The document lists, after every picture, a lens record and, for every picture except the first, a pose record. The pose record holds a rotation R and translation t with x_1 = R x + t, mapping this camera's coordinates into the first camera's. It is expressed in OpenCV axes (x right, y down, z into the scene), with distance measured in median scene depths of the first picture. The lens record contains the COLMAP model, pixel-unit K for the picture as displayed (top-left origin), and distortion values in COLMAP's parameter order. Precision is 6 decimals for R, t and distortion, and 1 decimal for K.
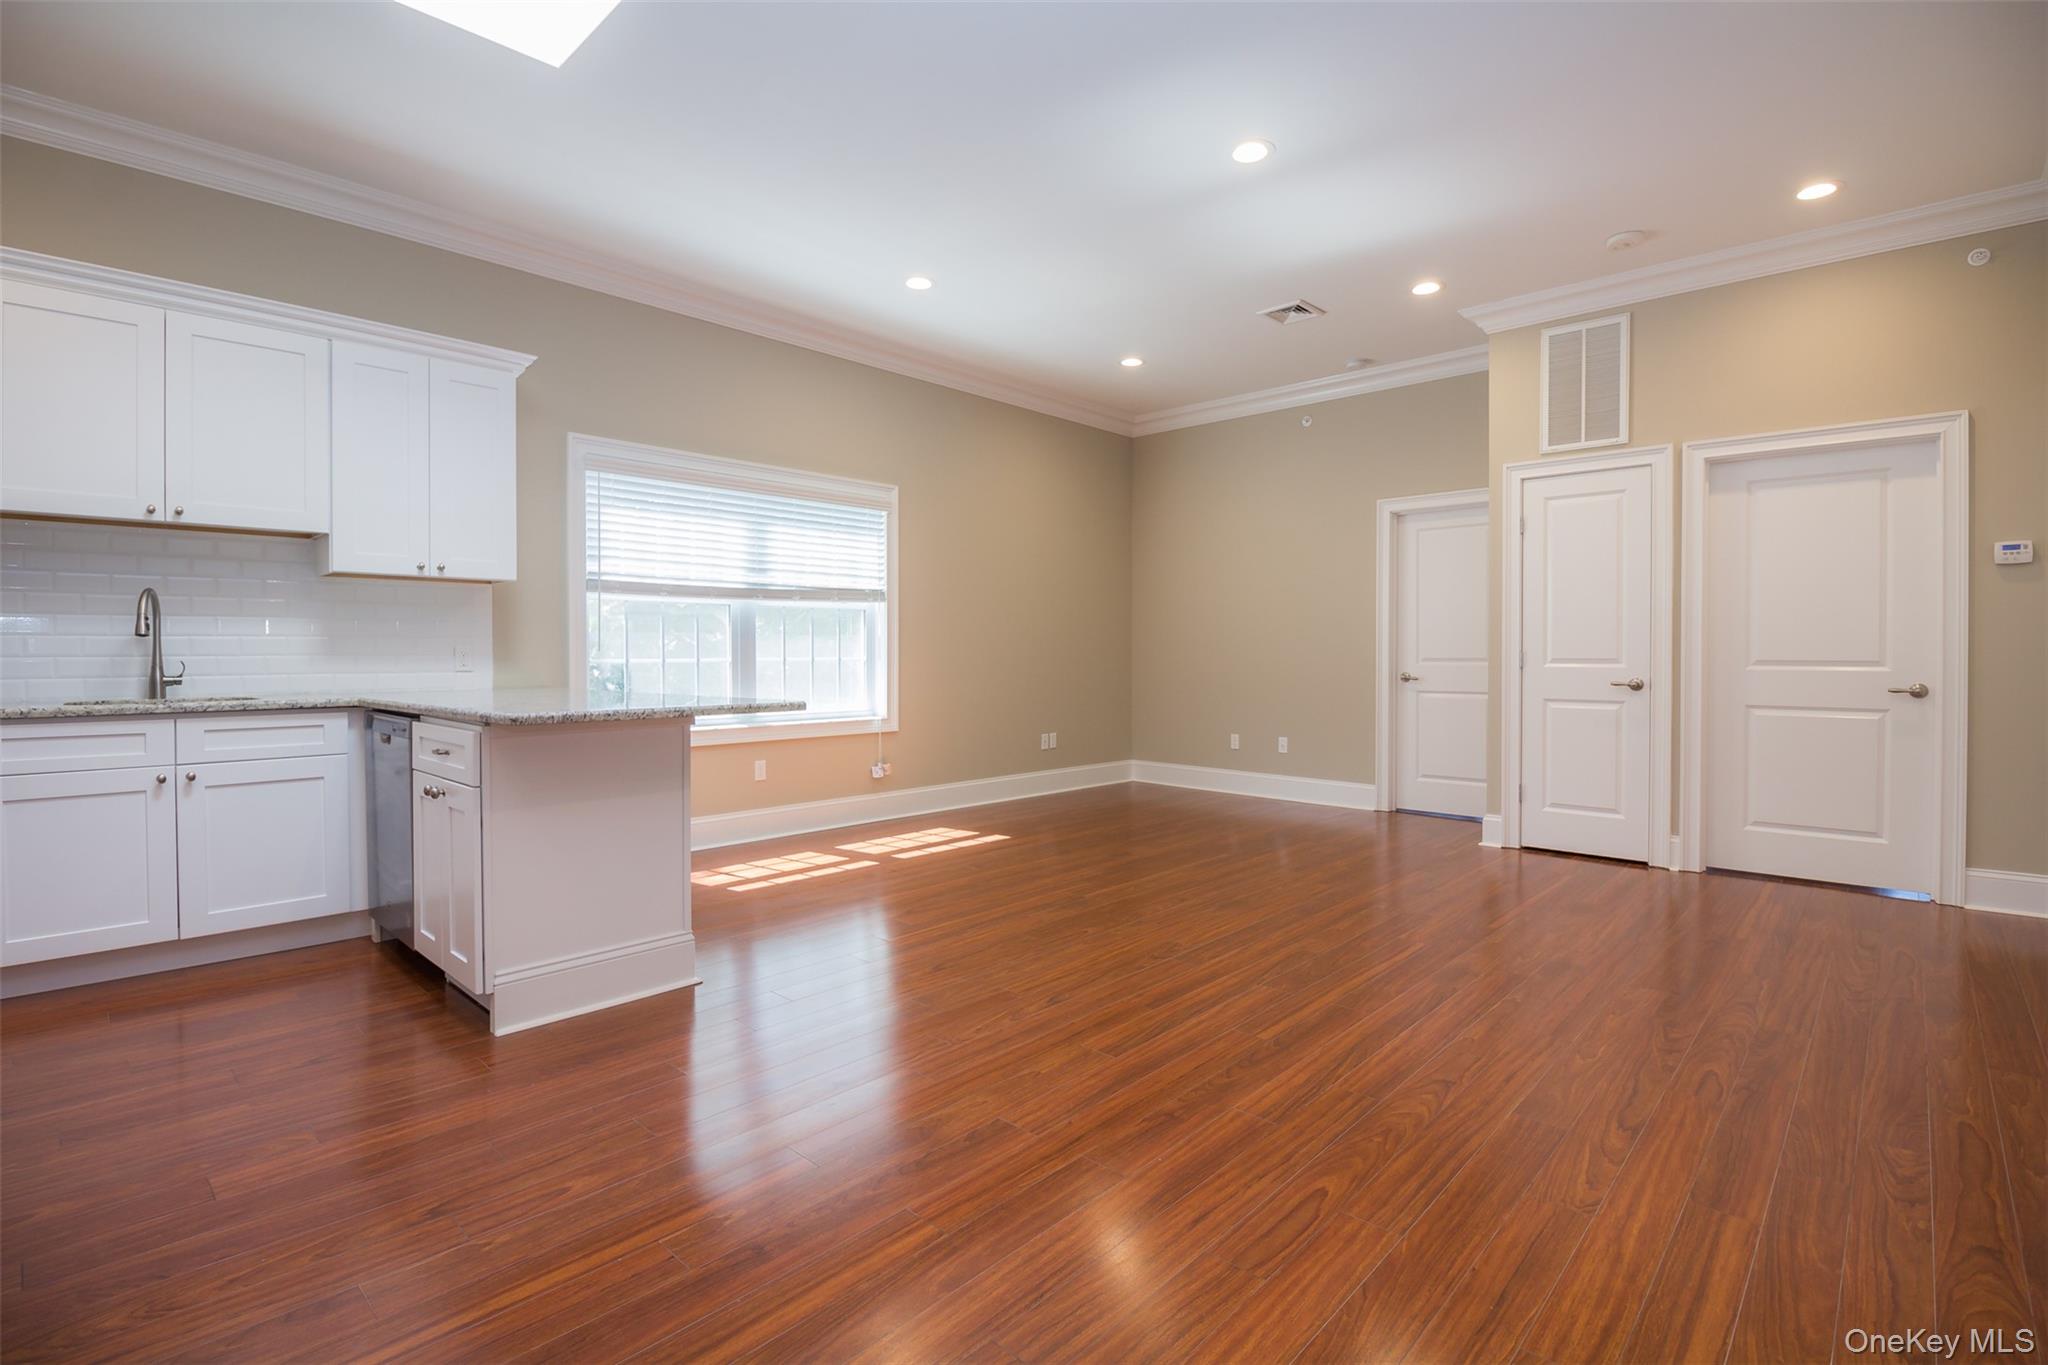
lens RADIAL K [[946.2, 0, 1019.5], [0, 946.2, 662.3], [0, 0, 1]] dist [-0.001973, -0.009418]
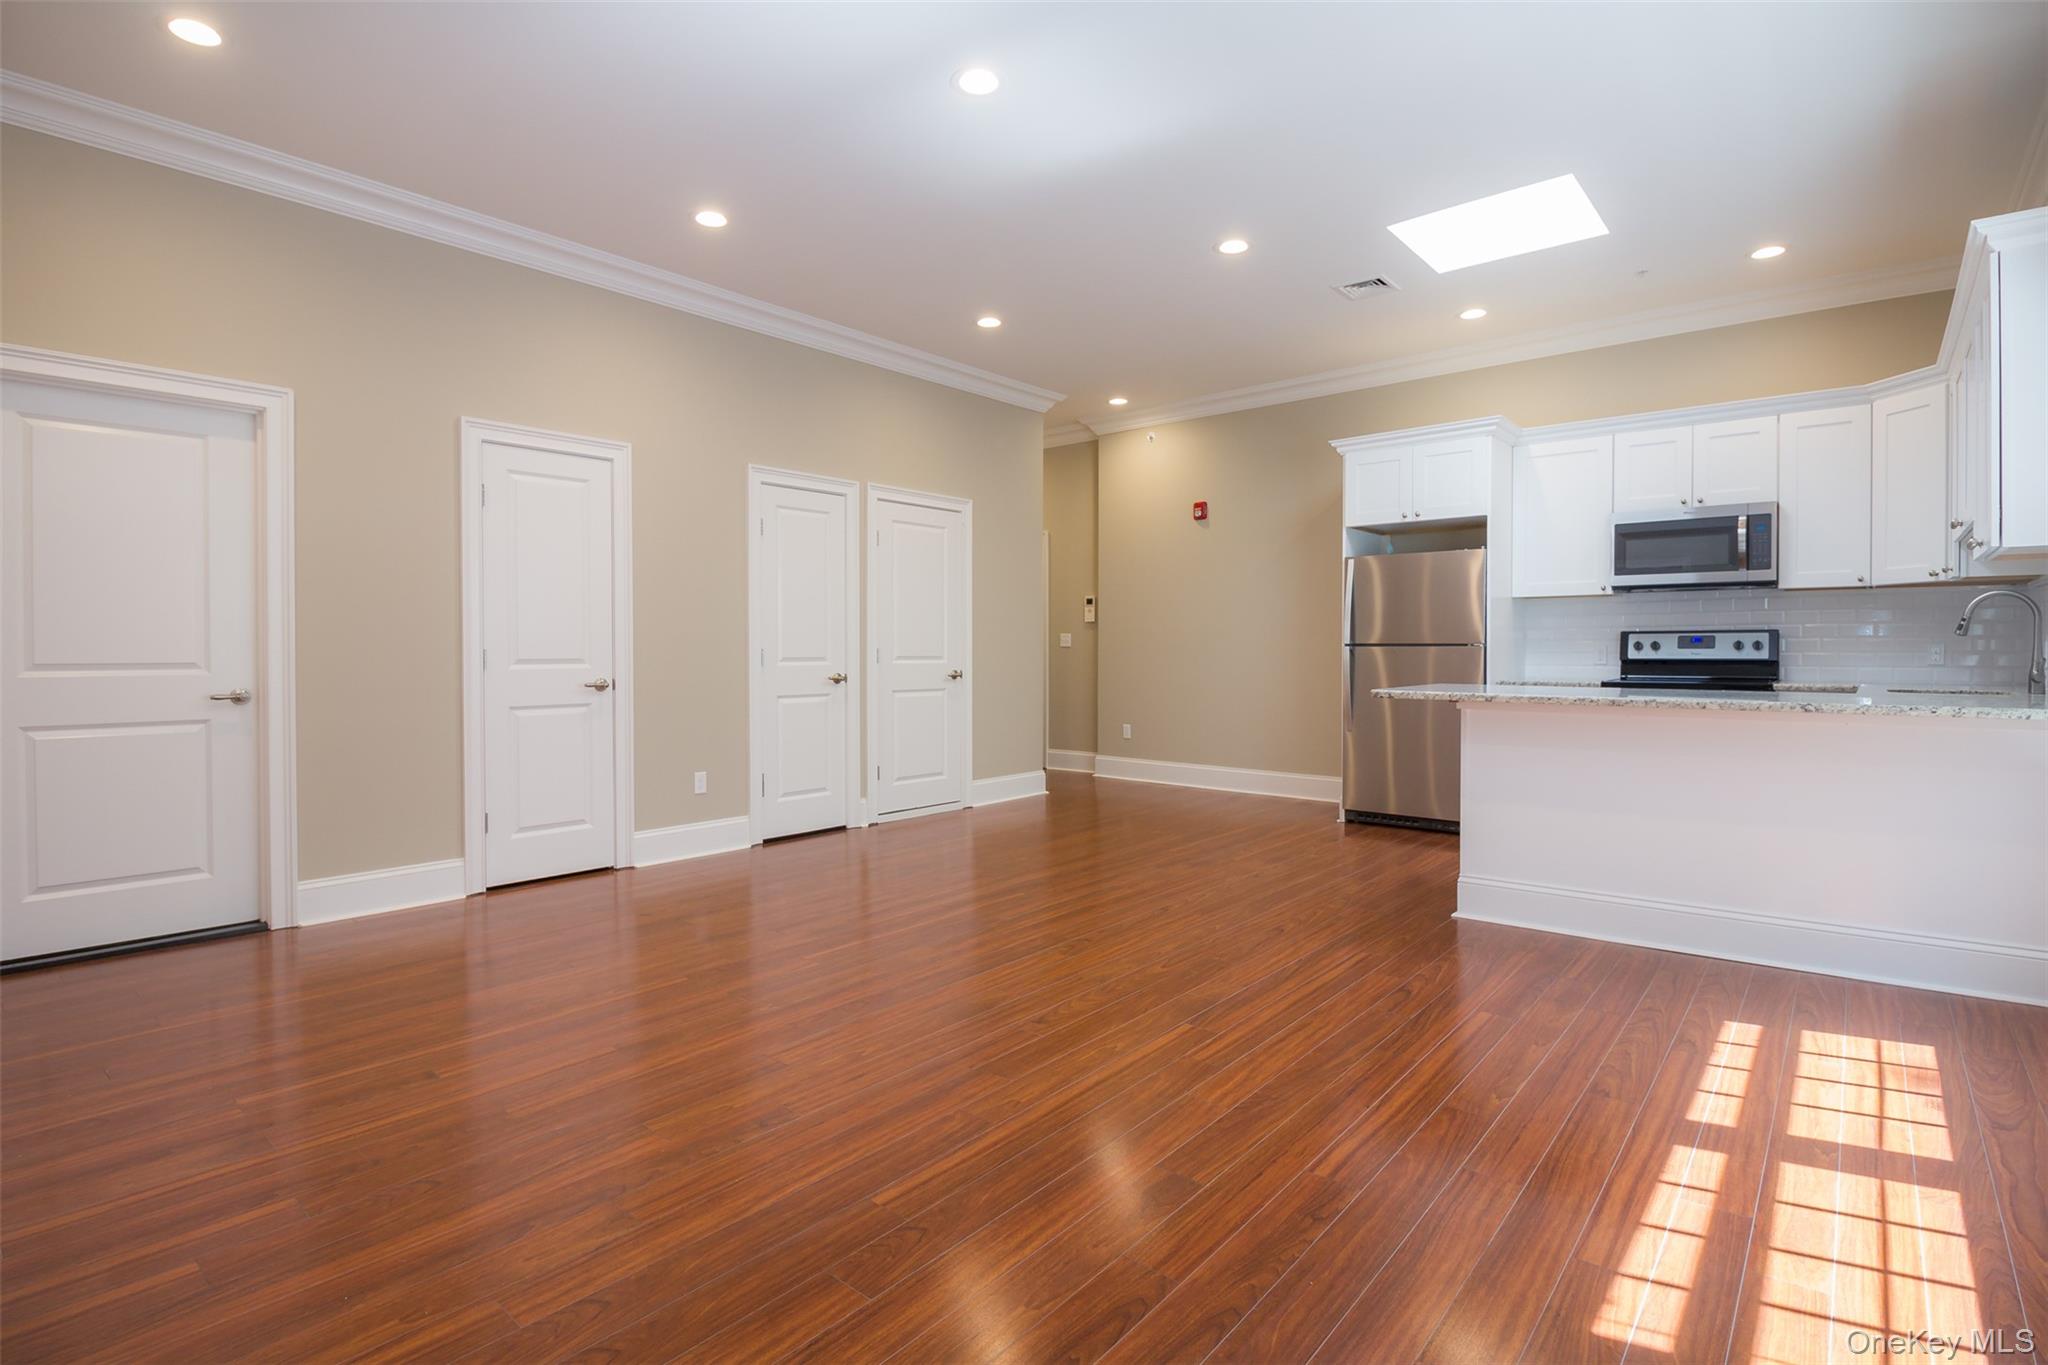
lens RADIAL K [[993.8, 0, 1003.9], [0, 993.8, 663.4], [0, 0, 1]] dist [-0.001824, -0.009700]
pose [[-0.999015, 0.001422, -0.044357, 0.270929], [0.000342, 0.999704, 0.024342, -0.020353], [0.044378, 0.024303, -0.998719, 1.992728]]
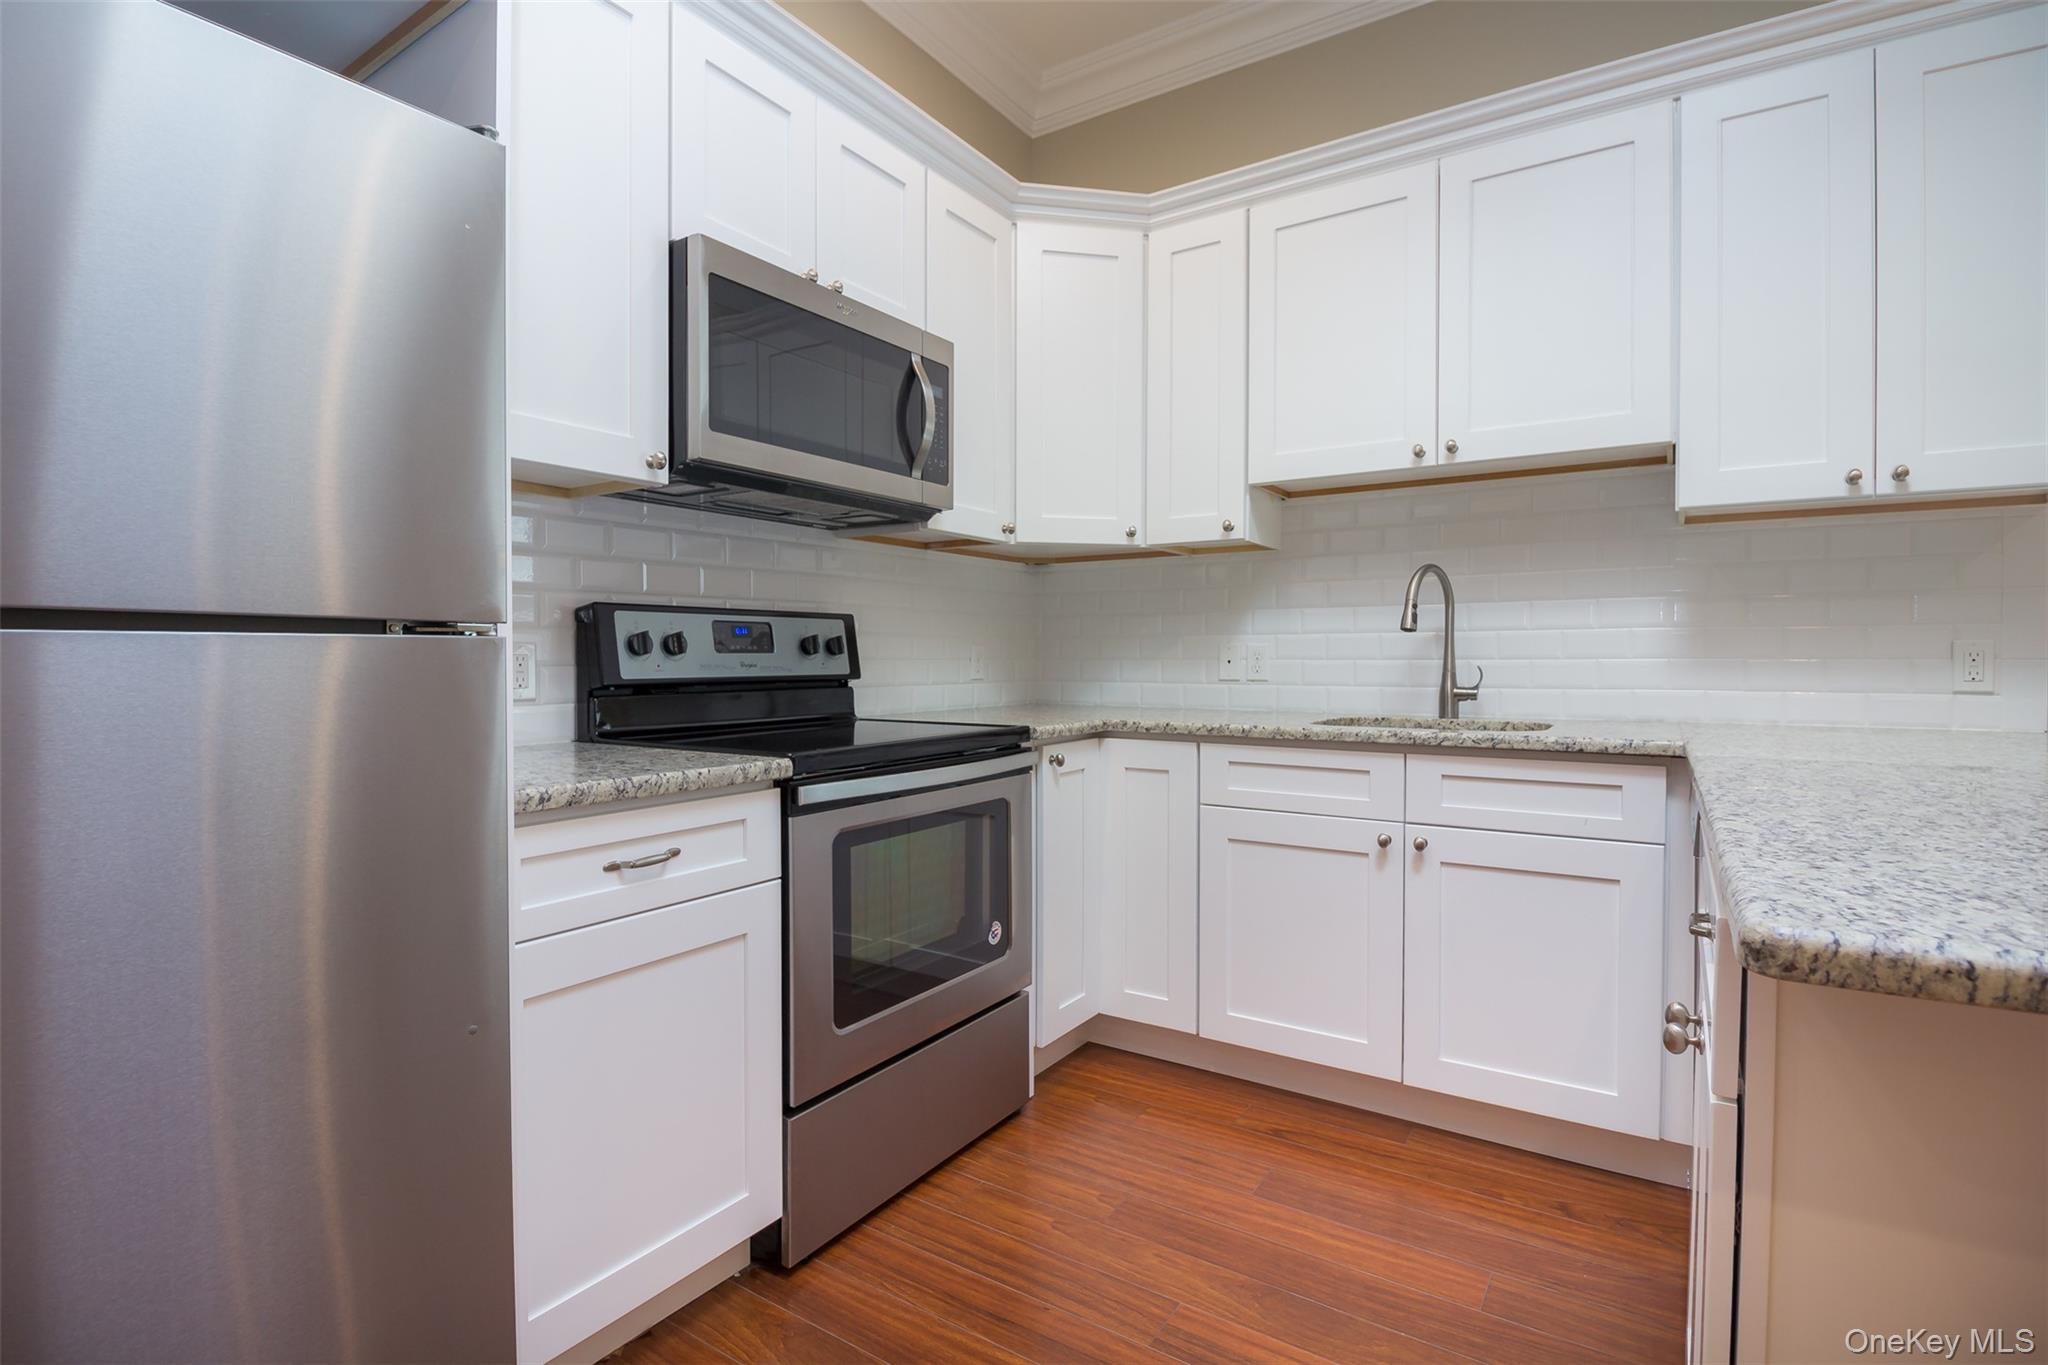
lens RADIAL K [[972.9, 0, 1029.0], [0, 972.9, 672.8], [0, 0, 1]] dist [-0.001668, 0.000164]
pose [[0.182675, 0.018682, -0.982996, -0.237878], [-0.011425, 0.999792, 0.016878, -0.004962], [0.983107, 0.008148, 0.182850, 0.537302]]
